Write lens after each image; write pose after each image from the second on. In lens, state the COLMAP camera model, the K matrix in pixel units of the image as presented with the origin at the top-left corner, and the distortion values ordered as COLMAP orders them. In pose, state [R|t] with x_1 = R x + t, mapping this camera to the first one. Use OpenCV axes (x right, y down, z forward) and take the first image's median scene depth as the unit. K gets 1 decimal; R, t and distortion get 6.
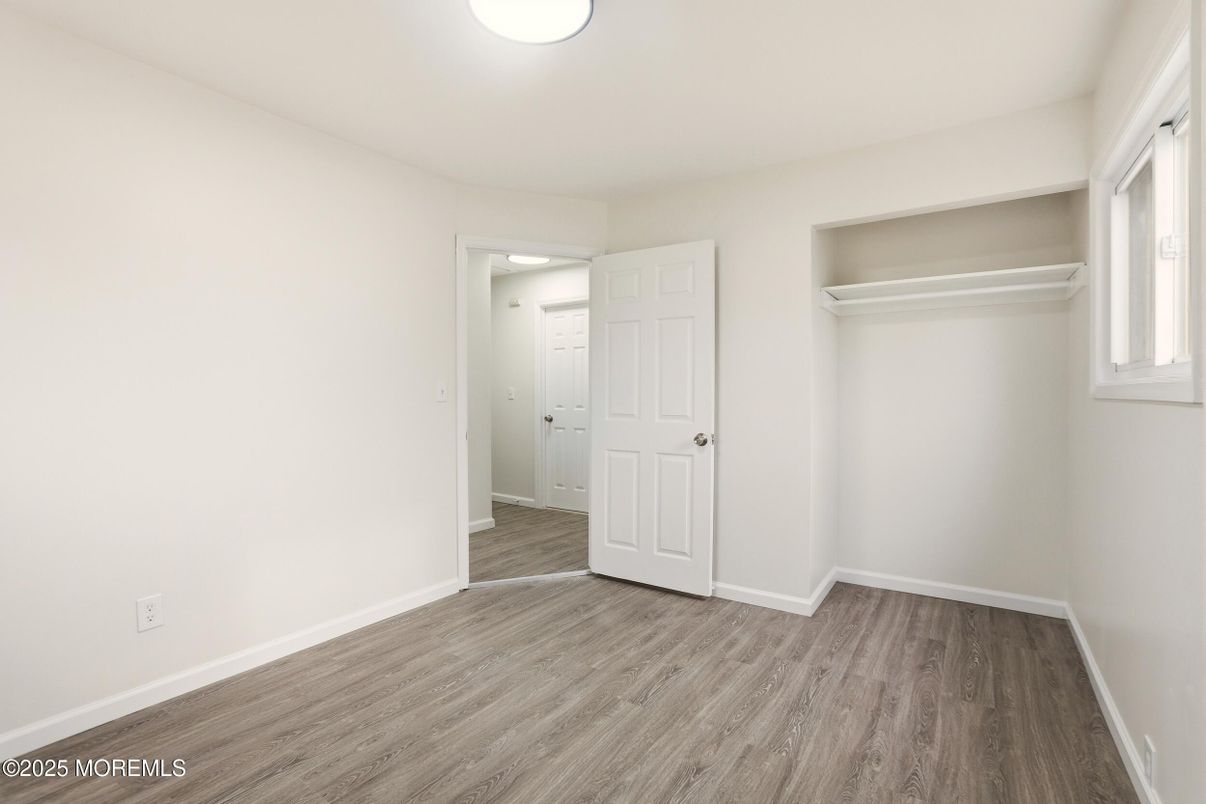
lens RADIAL K [[480.2, 0, 602.6], [0, 480.2, 395.4], [0, 0, 1]] dist [-0.001212, -0.000108]
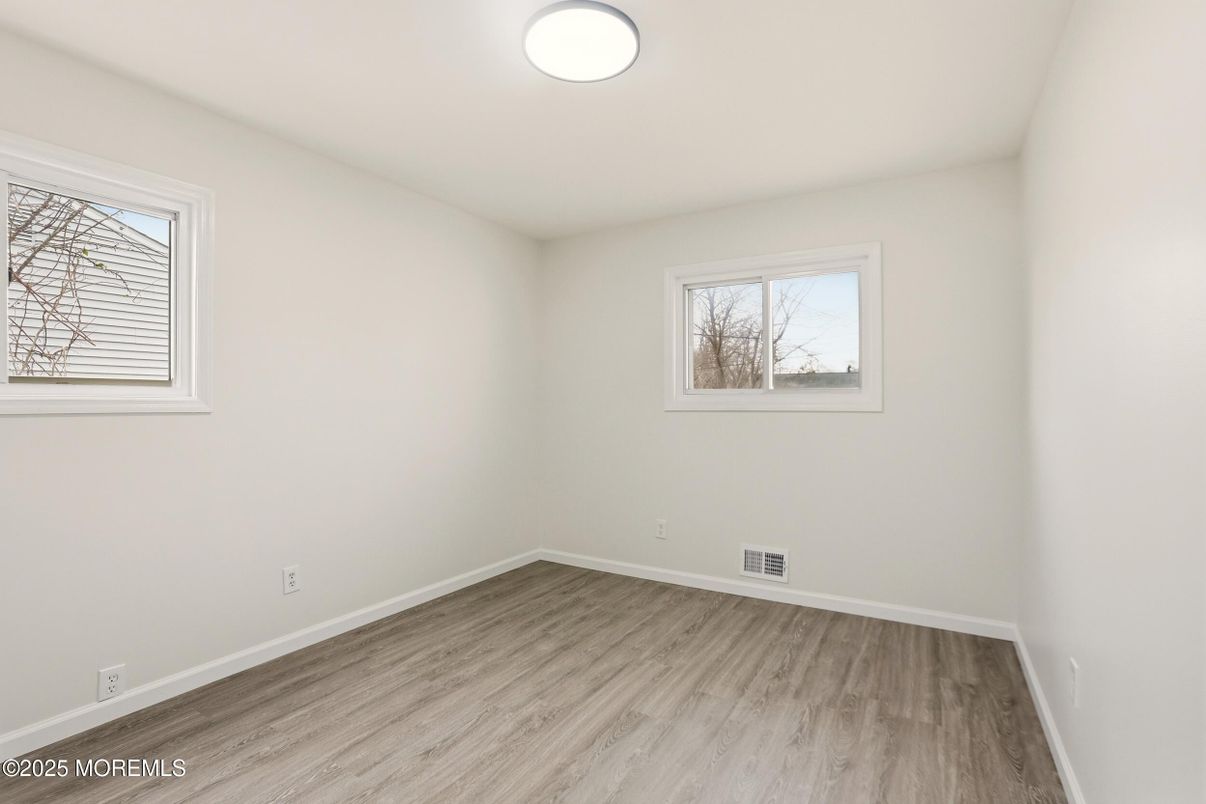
lens RADIAL K [[480.2, 0, 602.6], [0, 480.2, 395.4], [0, 0, 1]] dist [-0.001212, -0.000108]
pose [[-0.998207, -0.000524, -0.059851, -0.129247], [0.000364, 0.999890, -0.014825, -0.017583], [0.059852, -0.014821, -0.998097, 2.078398]]
